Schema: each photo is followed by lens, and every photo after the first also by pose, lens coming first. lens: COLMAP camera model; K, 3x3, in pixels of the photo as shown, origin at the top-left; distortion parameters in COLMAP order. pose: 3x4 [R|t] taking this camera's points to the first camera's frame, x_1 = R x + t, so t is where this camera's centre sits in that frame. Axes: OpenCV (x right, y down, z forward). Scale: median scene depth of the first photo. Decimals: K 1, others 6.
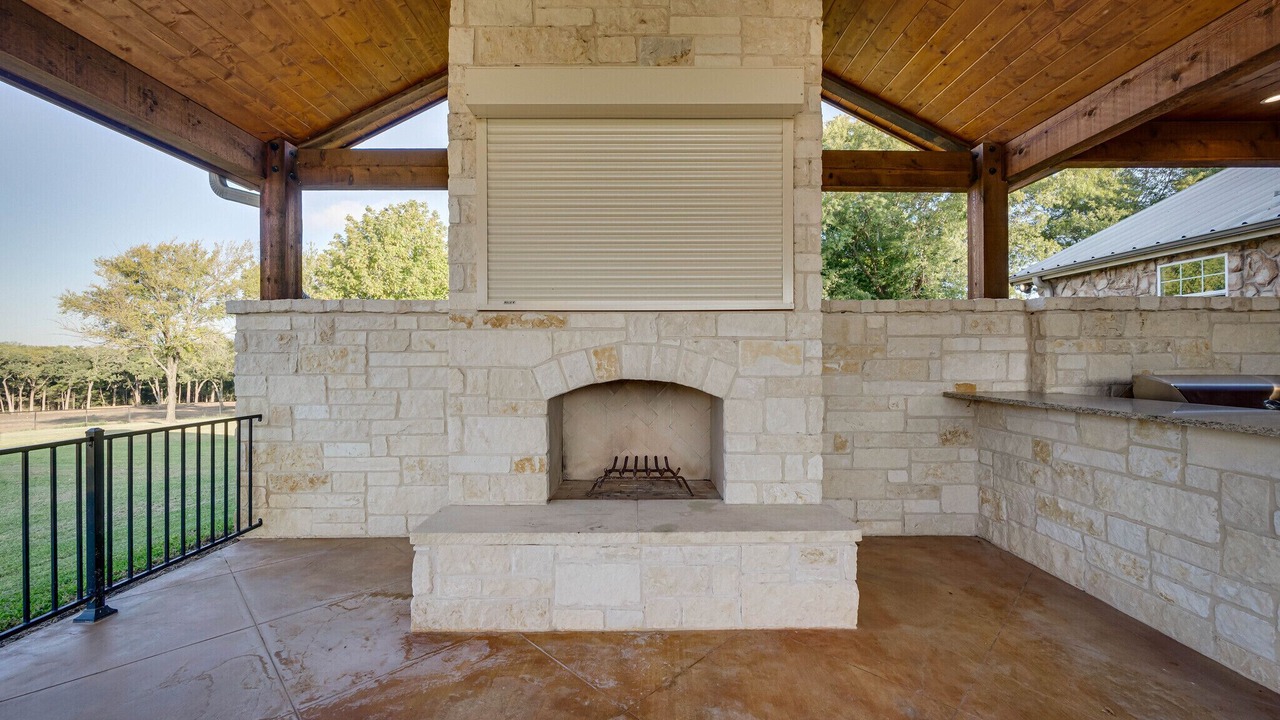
lens RADIAL K [[508.0, 0, 633.4], [0, 508.0, 359.3], [0, 0, 1]] dist [0.001025, -0.000503]
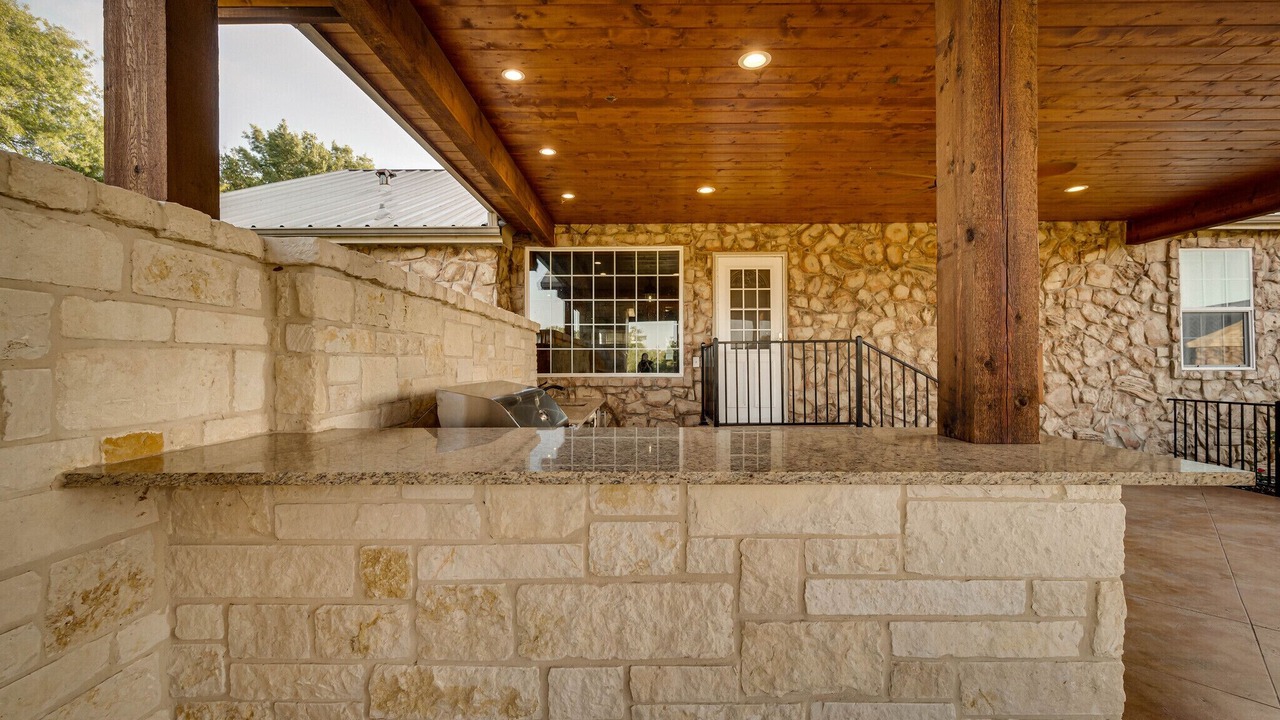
lens RADIAL K [[508.0, 0, 651.5], [0, 508.0, 361.7], [0, 0, 1]] dist [0.001025, -0.000503]
pose [[-0.003014, 0.001652, 0.999994, 0.404914], [0.005034, 0.999986, -0.001637, -0.000091], [-0.999983, 0.005029, -0.003022, 0.861524]]
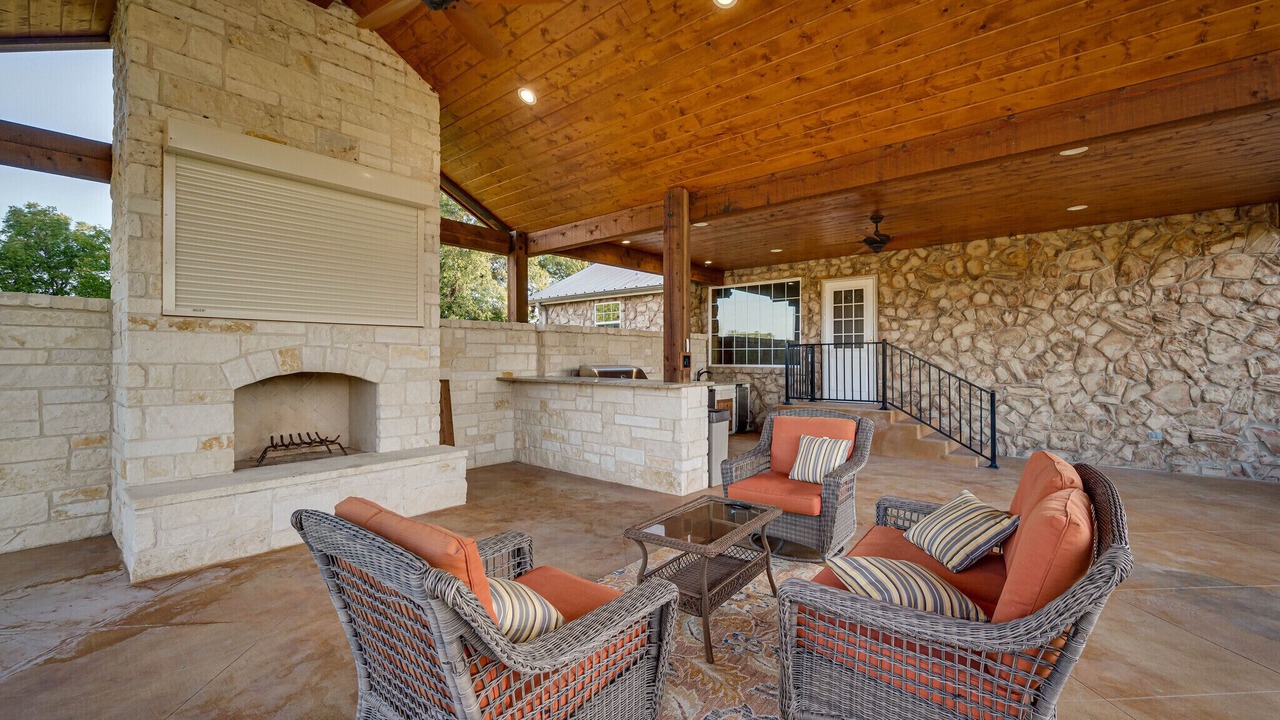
lens RADIAL K [[508.0, 0, 649.9], [0, 508.0, 358.3], [0, 0, 1]] dist [0.001025, -0.000503]
pose [[0.626757, -0.000041, 0.779215, -0.490893], [0.000444, 1.000000, -0.000305, 0.003807], [-0.779215, 0.000538, 0.626757, -0.572530]]
